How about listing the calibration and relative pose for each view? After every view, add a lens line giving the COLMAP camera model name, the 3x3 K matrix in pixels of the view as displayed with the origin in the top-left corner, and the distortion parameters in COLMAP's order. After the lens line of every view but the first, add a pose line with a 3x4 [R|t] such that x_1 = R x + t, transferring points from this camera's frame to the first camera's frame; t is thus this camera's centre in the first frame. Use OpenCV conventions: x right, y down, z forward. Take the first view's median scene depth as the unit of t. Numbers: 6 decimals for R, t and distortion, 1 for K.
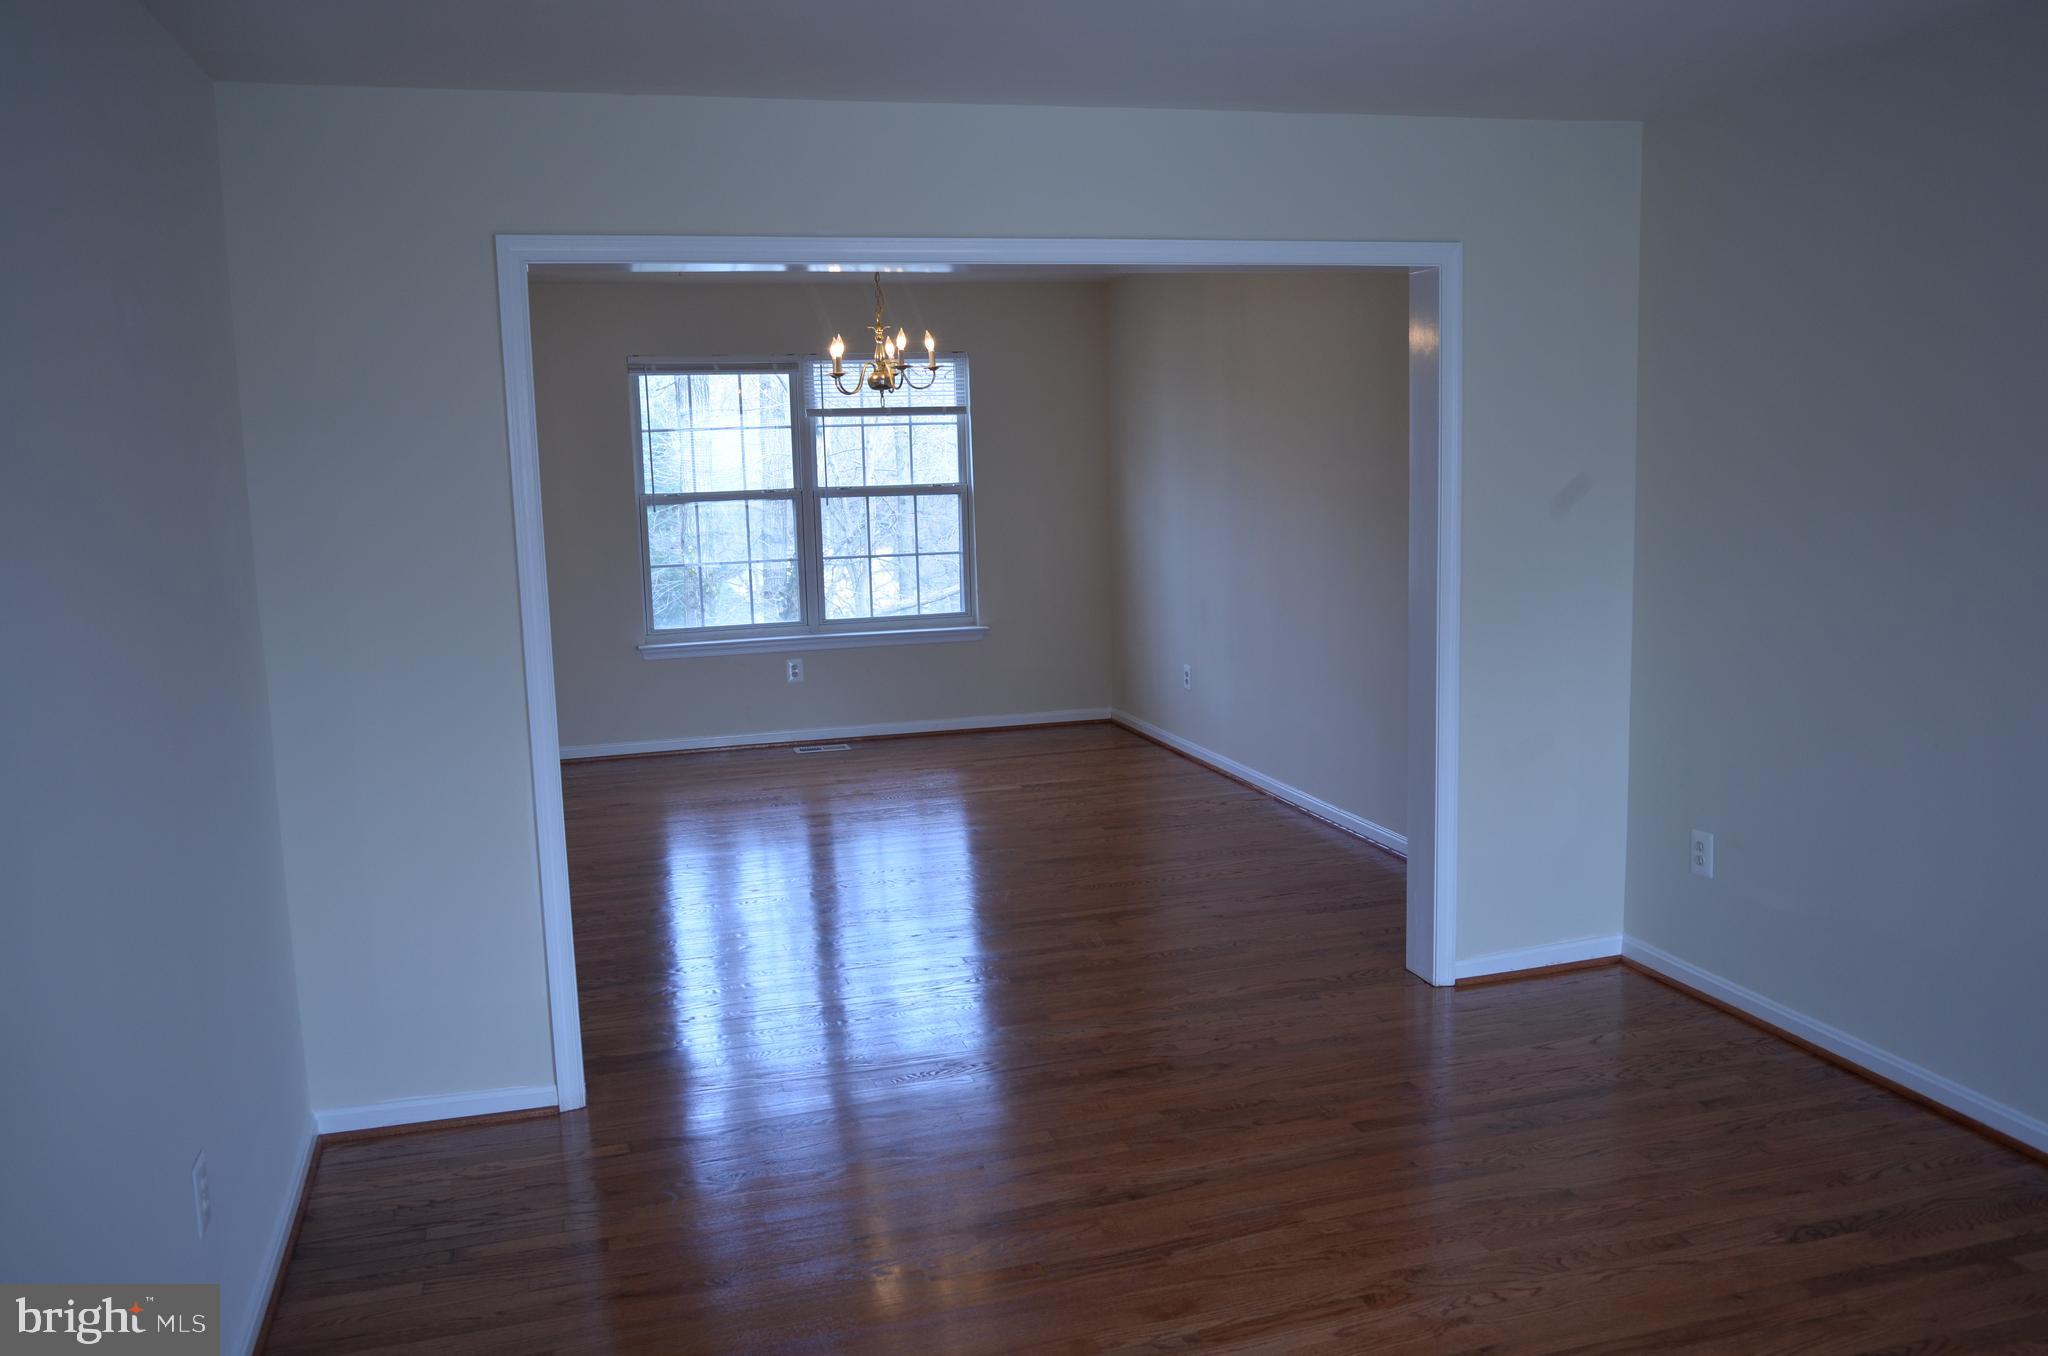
lens RADIAL K [[1597.6, 0, 1026.5], [0, 1597.6, 672.3], [0, 0, 1]] dist [-0.063092, 0.050728]
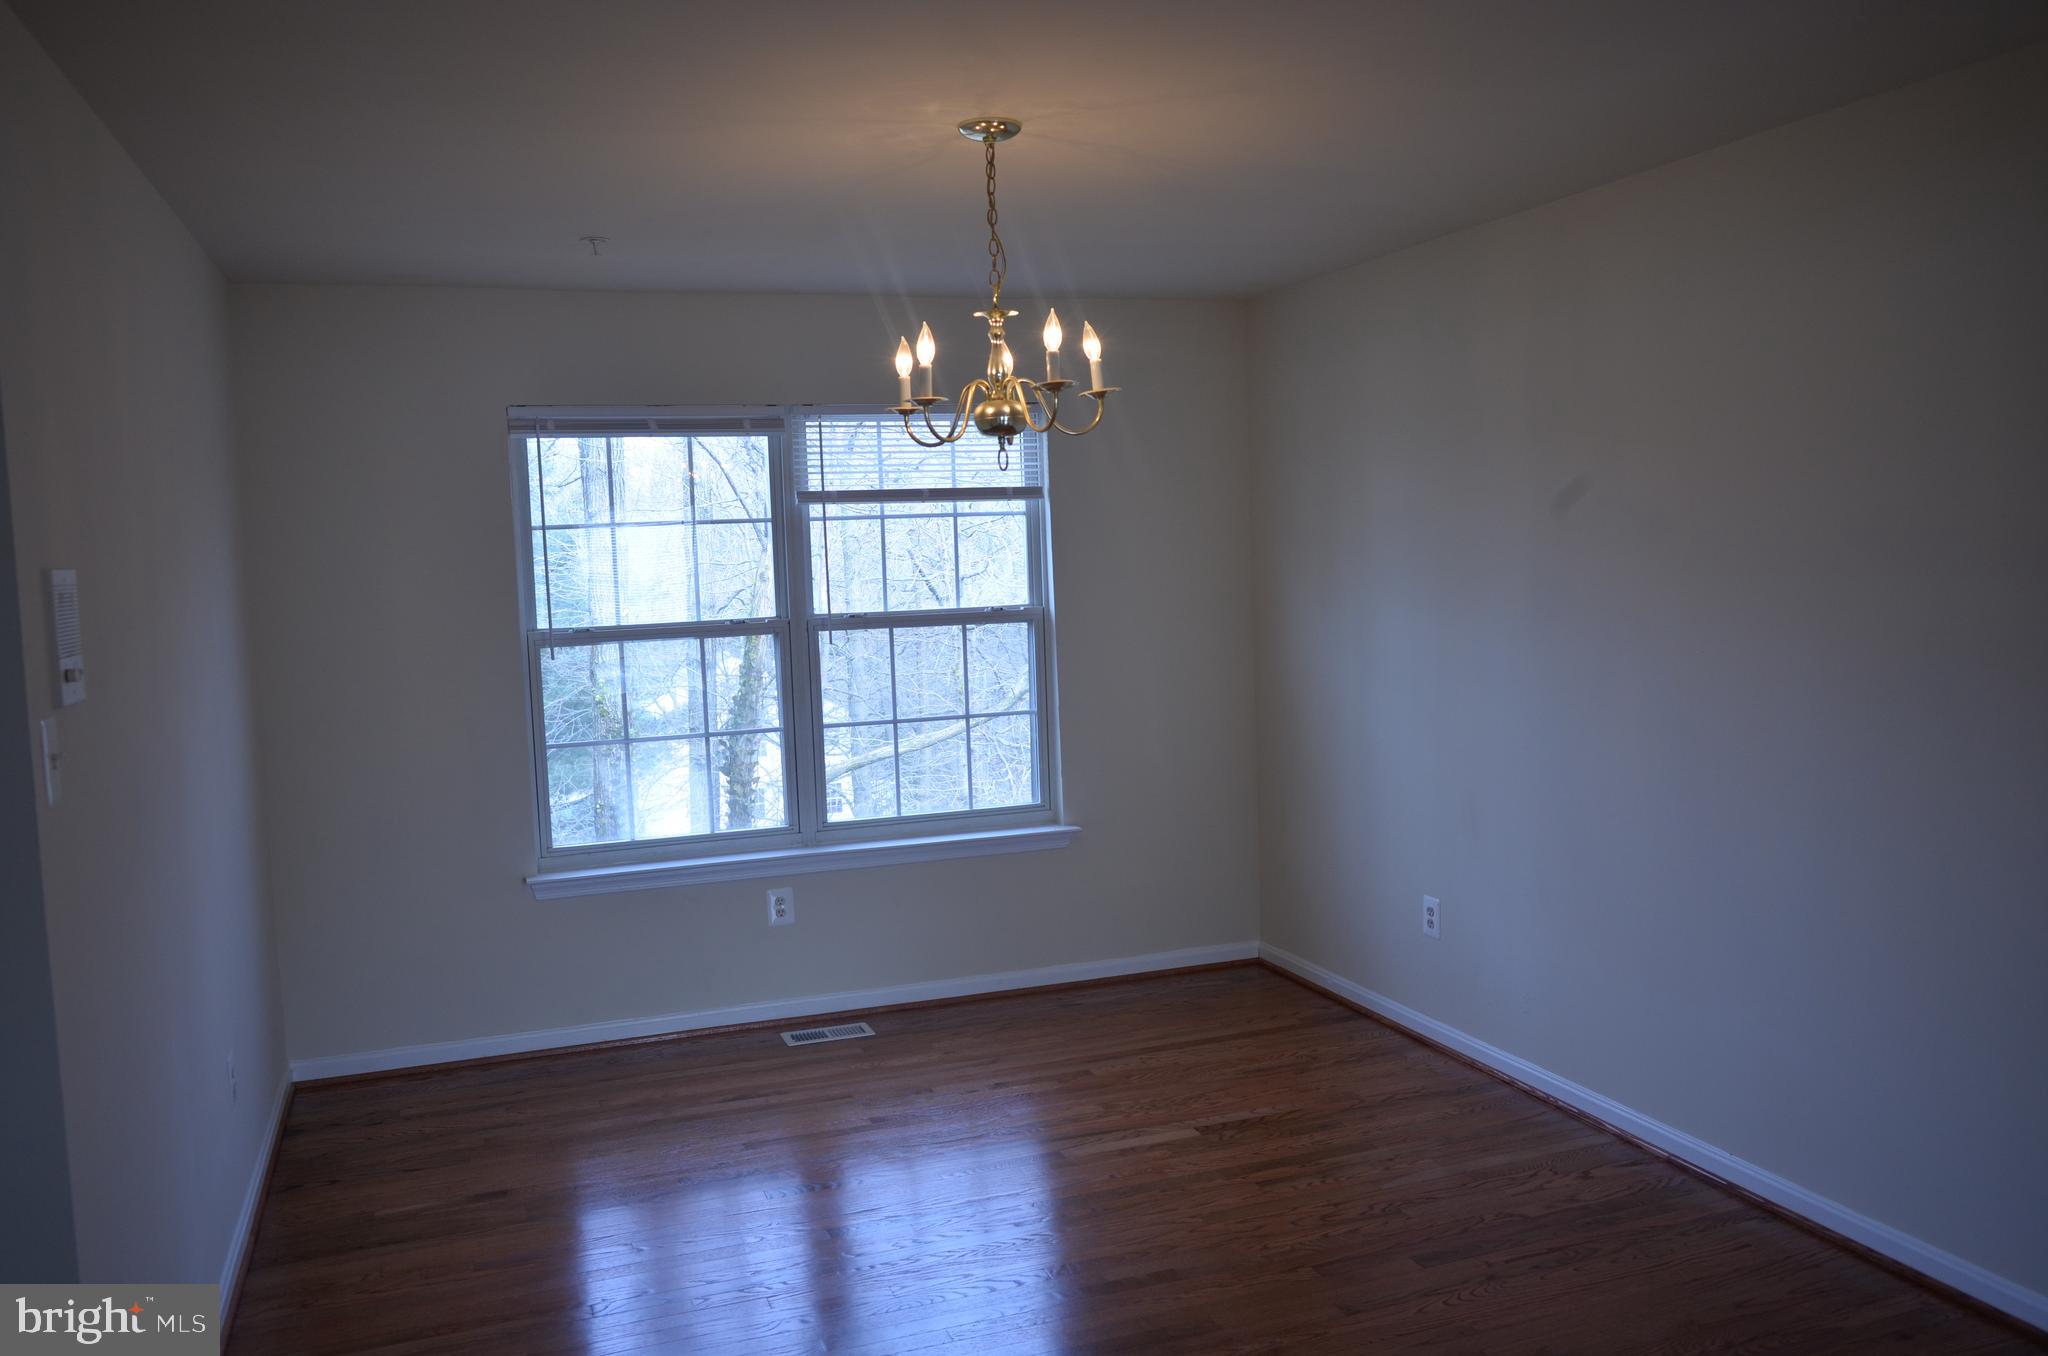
lens RADIAL K [[1597.6, 0, 1016.5], [0, 1597.6, 679.3], [0, 0, 1]] dist [-0.063092, 0.050728]
pose [[0.998259, -0.014407, 0.057203, -0.086777], [0.017931, 0.997940, -0.061593, -0.049775], [-0.056198, 0.062511, 0.996461, 0.364630]]
